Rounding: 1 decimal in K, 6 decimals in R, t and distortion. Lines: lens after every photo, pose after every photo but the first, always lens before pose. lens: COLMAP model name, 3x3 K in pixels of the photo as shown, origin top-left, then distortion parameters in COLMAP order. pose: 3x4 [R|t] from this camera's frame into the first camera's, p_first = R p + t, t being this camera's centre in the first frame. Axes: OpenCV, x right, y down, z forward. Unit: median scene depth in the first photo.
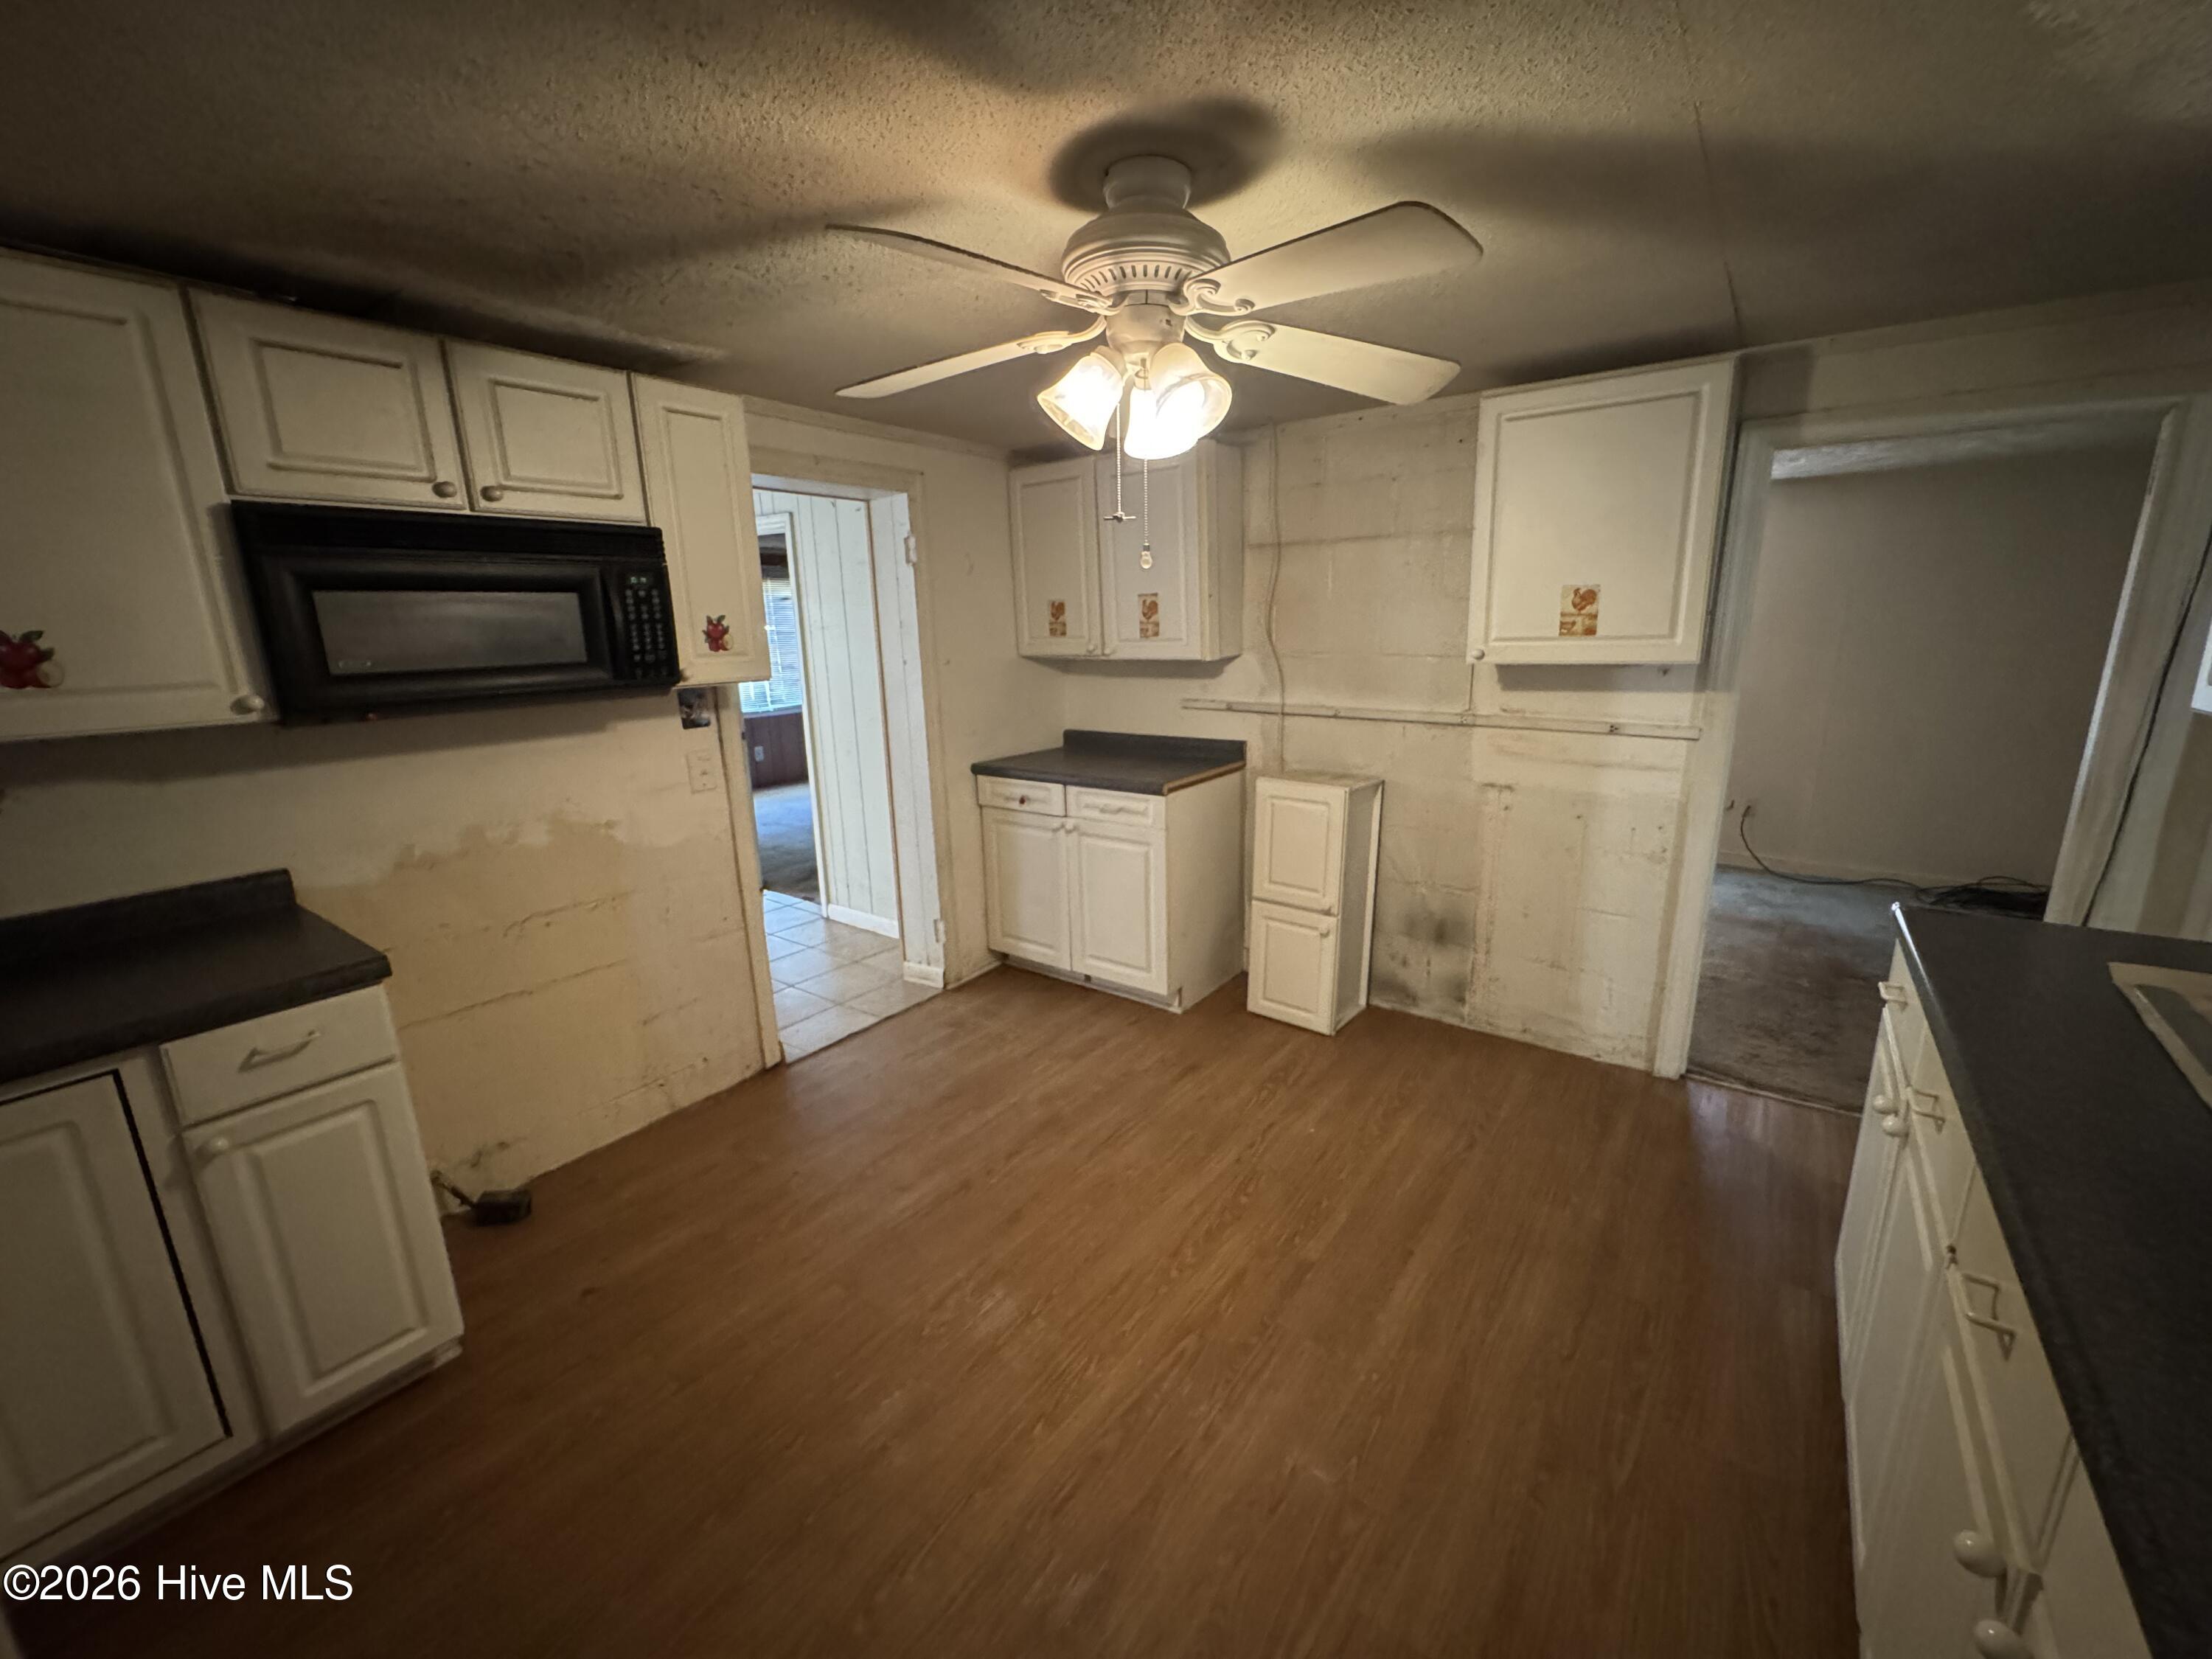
lens RADIAL K [[883.0, 0, 1107.9], [0, 883.0, 823.2], [0, 0, 1]] dist [-0.000766, 0.000278]
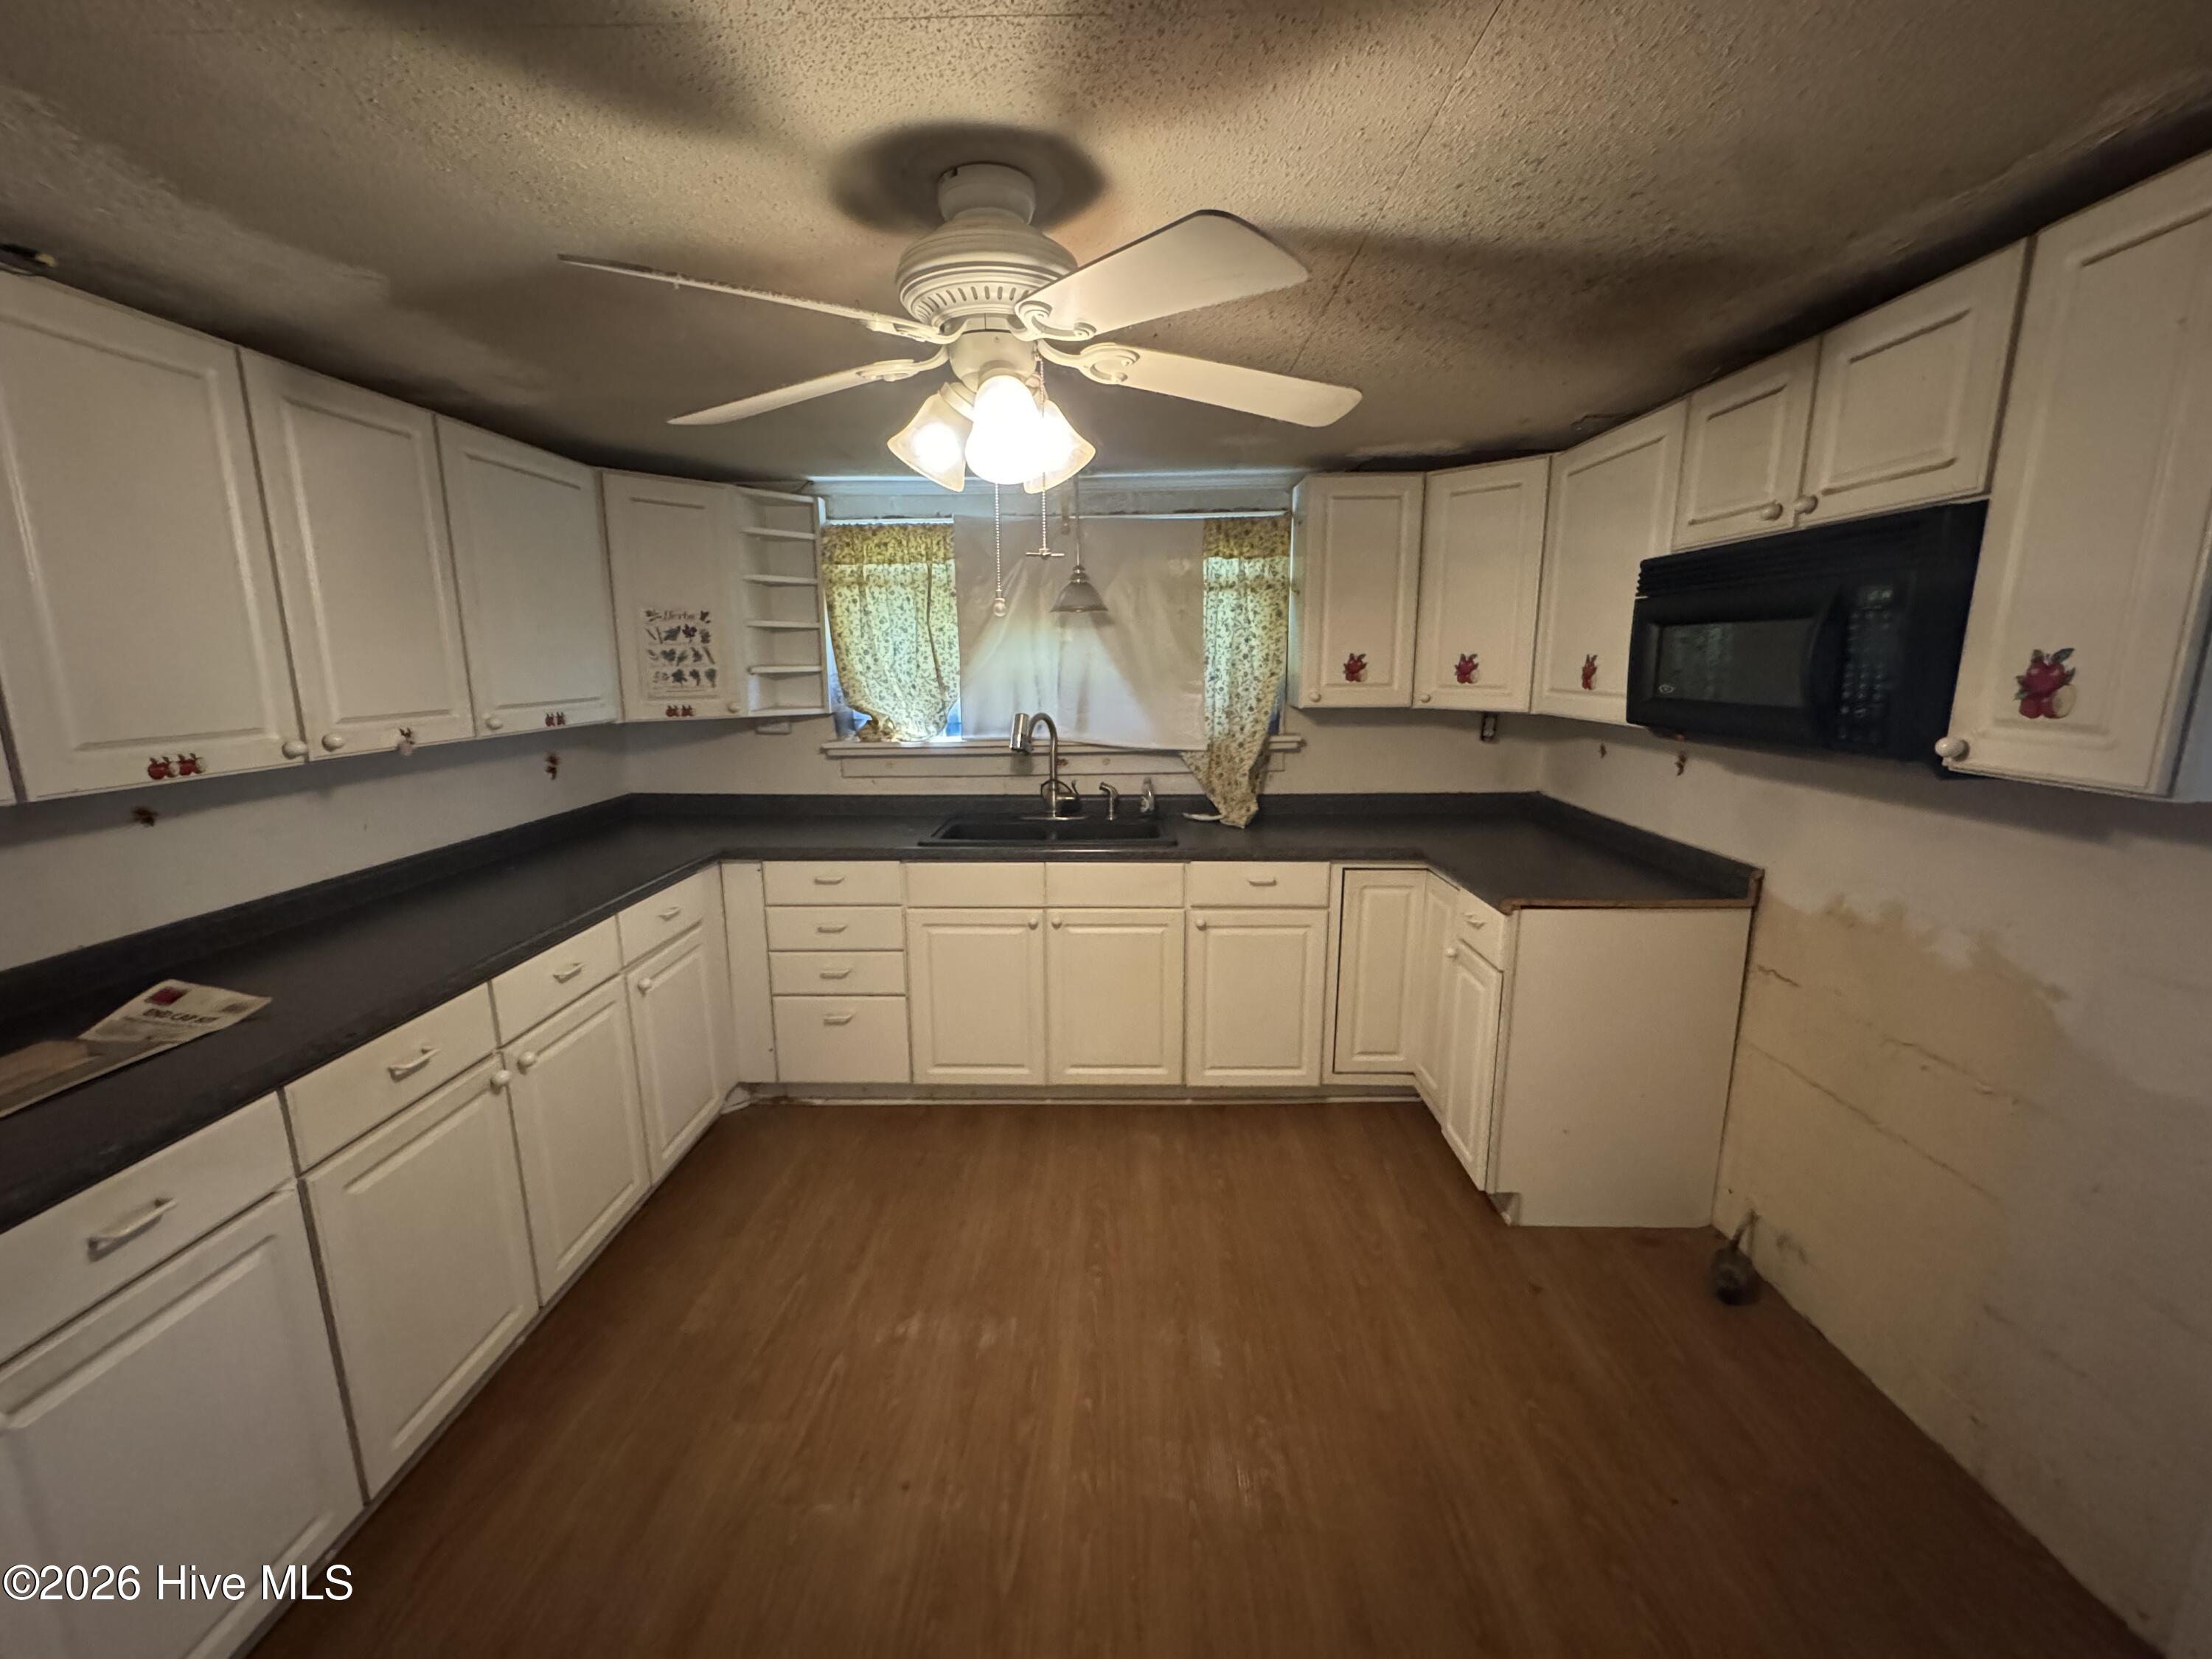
lens RADIAL K [[883.0, 0, 1100.7], [0, 883.0, 830.3], [0, 0, 1]] dist [-0.000766, 0.000278]
pose [[-0.811366, 0.134324, -0.568896, 0.337645], [-0.117867, 0.915653, 0.384300, -0.296974], [0.572532, 0.378862, -0.727097, 1.203372]]
